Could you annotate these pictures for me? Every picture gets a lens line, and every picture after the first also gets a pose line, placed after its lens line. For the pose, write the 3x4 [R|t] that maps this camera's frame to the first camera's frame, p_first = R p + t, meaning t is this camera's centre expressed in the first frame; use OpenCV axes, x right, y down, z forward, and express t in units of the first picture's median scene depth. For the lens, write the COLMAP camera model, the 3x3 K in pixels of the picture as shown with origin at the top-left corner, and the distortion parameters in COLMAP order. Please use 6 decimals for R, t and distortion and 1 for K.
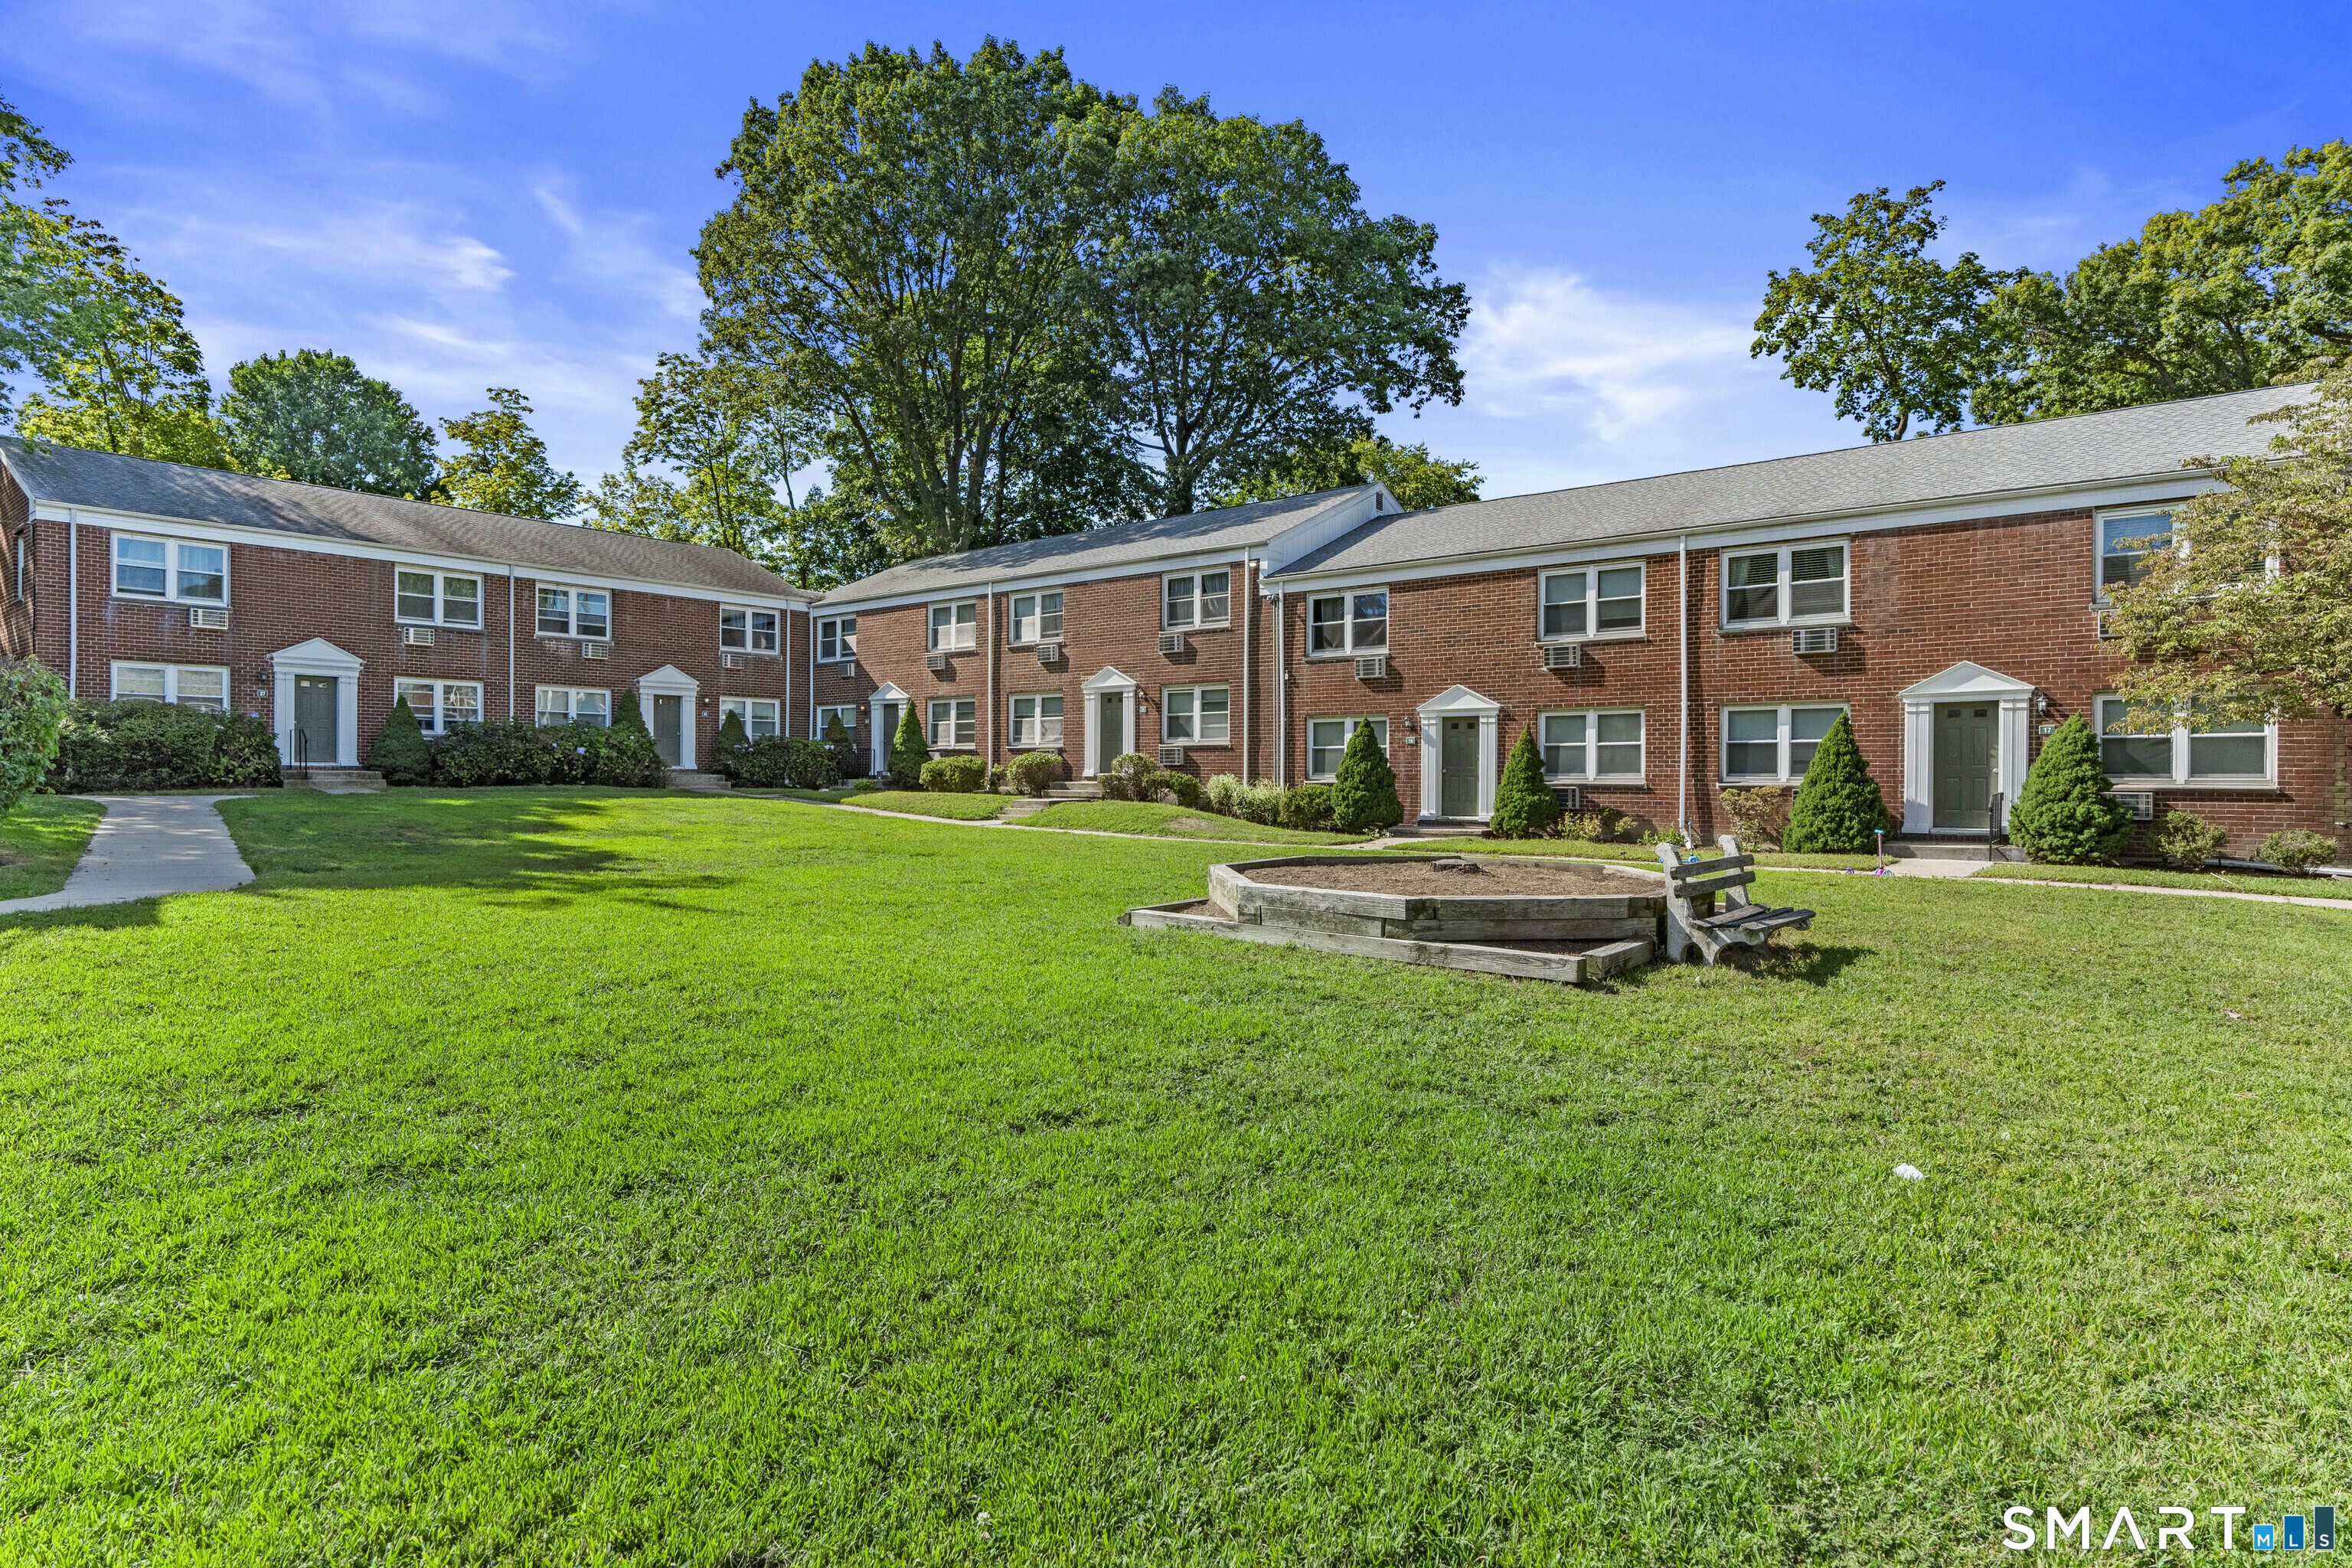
lens RADIAL K [[1240.4, 0, 1176.0], [0, 1240.4, 784.0], [0, 0, 1]] dist [-0.002843, -0.000757]
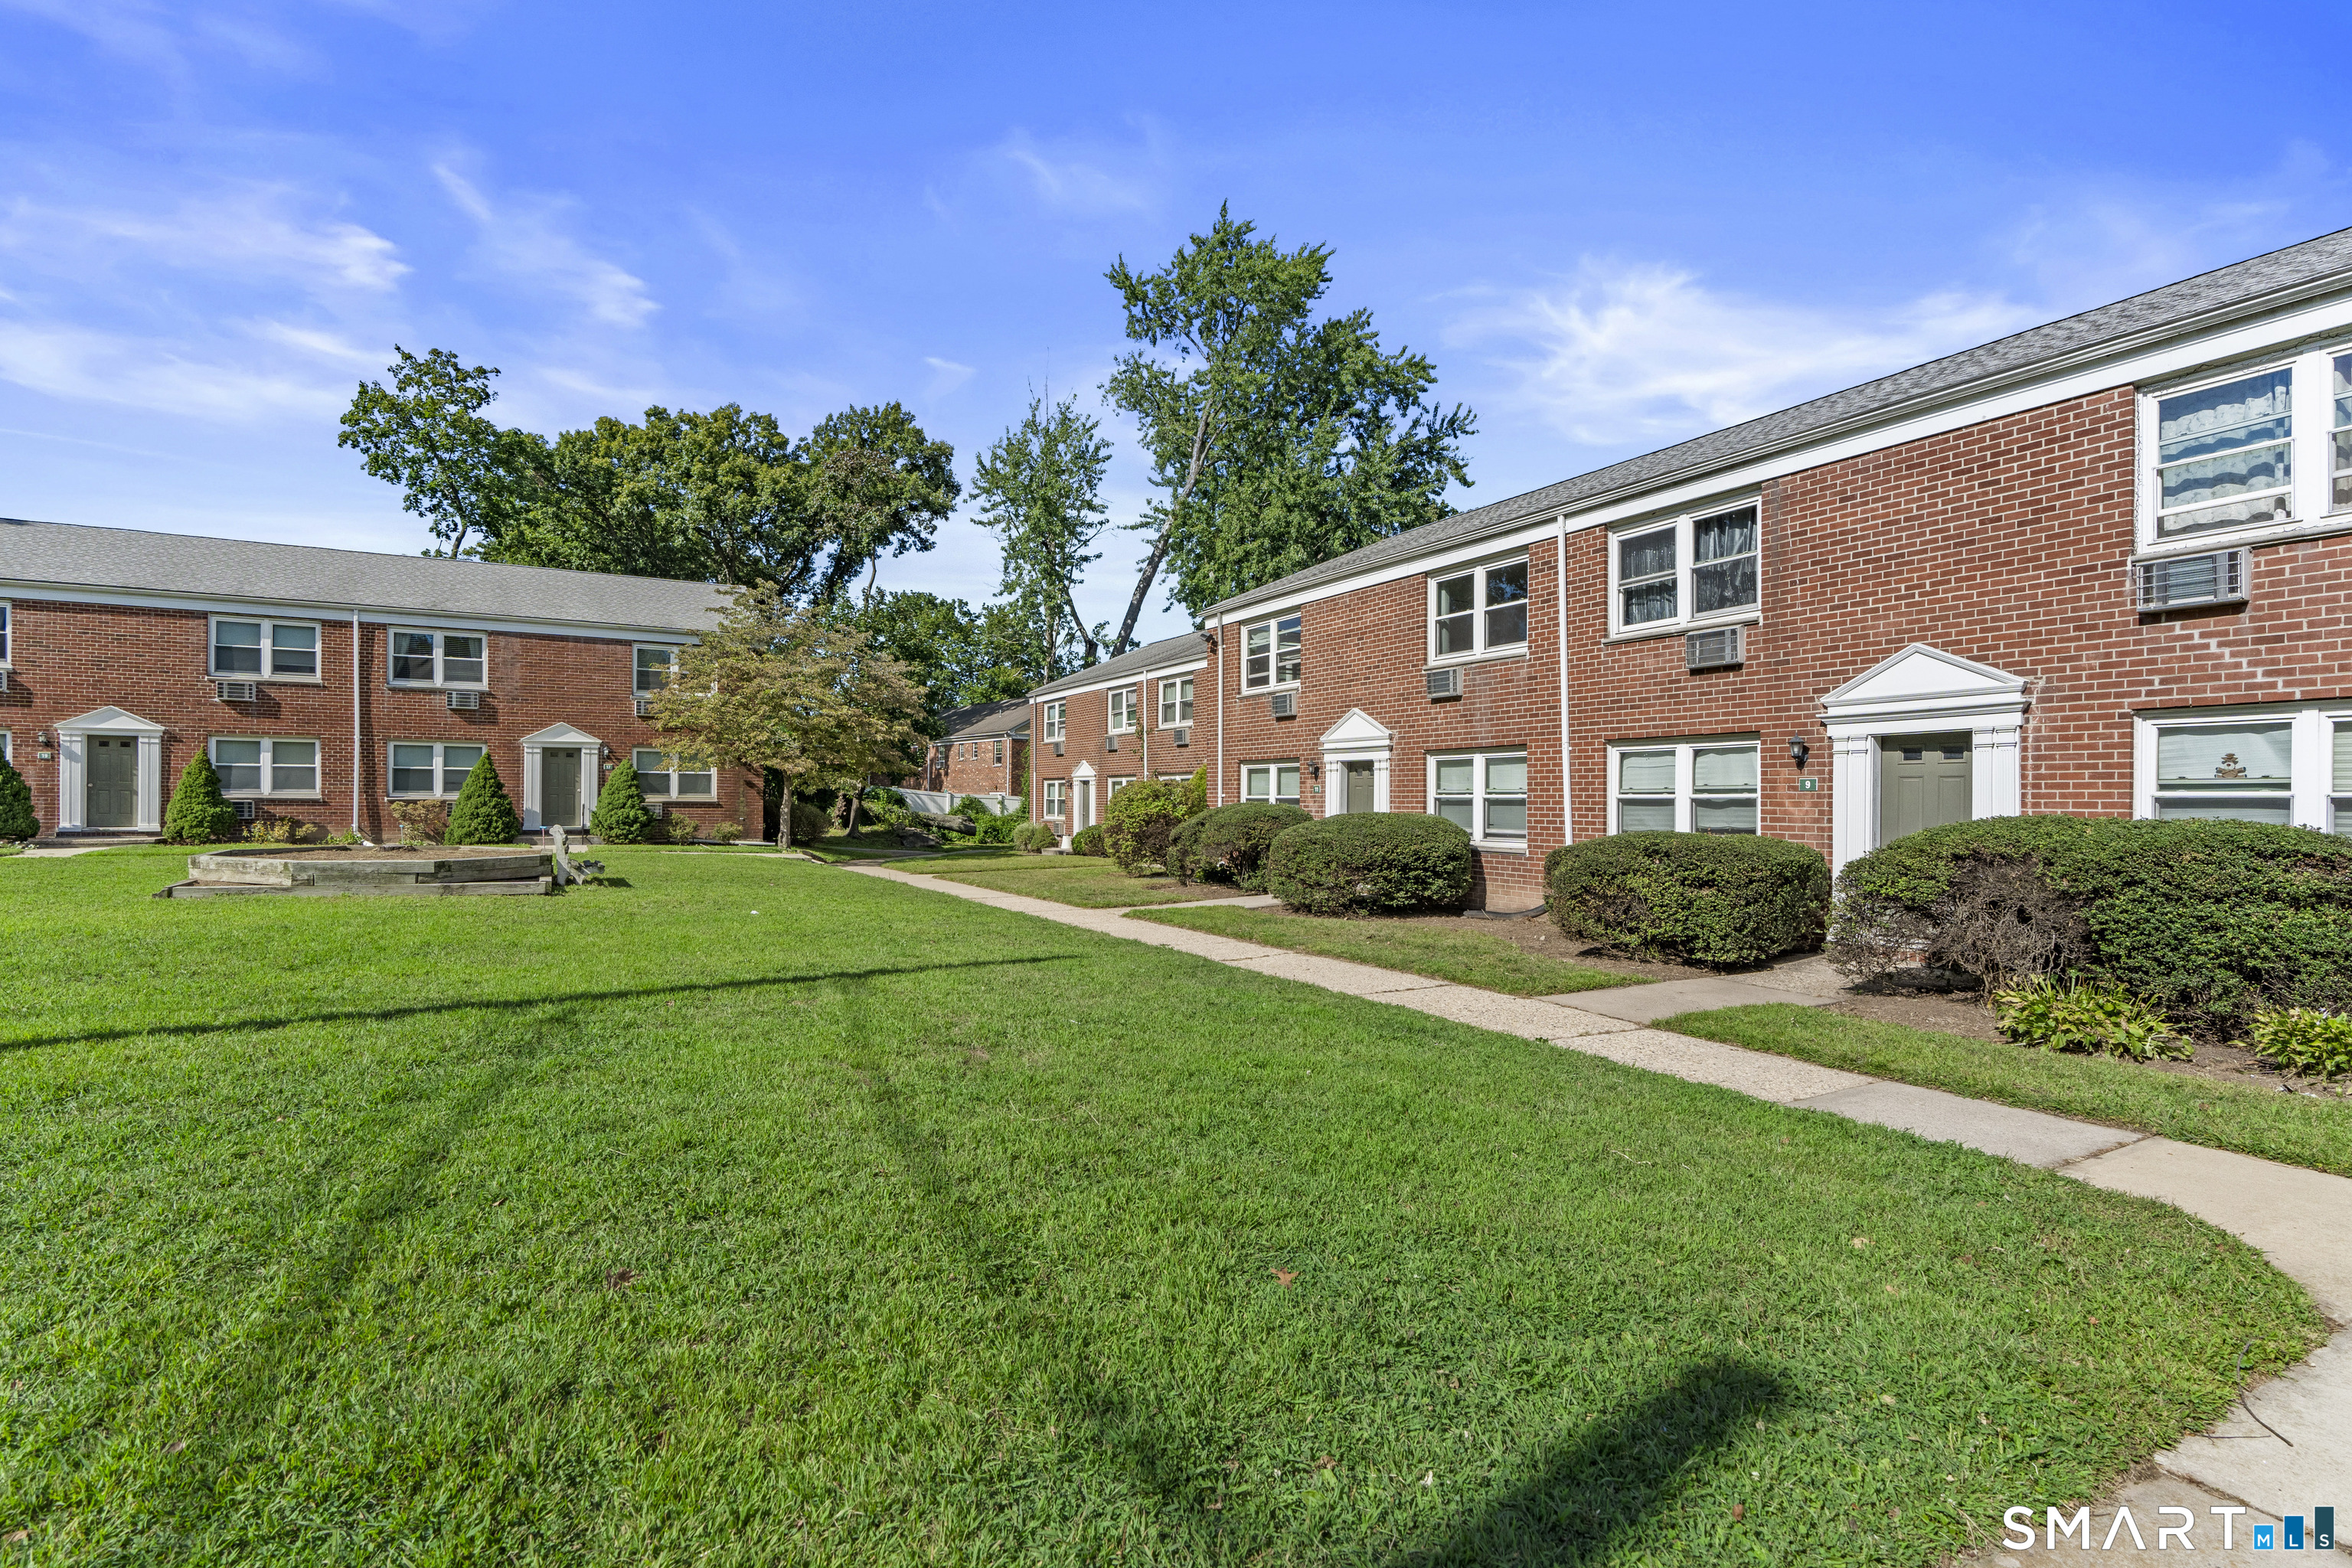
lens RADIAL K [[1090.3, 0, 1173.2], [0, 1090.3, 804.8], [0, 0, 1]] dist [0.002005, 0.001884]
pose [[0.366711, -0.003842, 0.930327, -0.358269], [-0.002399, 0.999984, 0.005075, -0.000827], [-0.930332, -0.004093, 0.366696, -0.239120]]
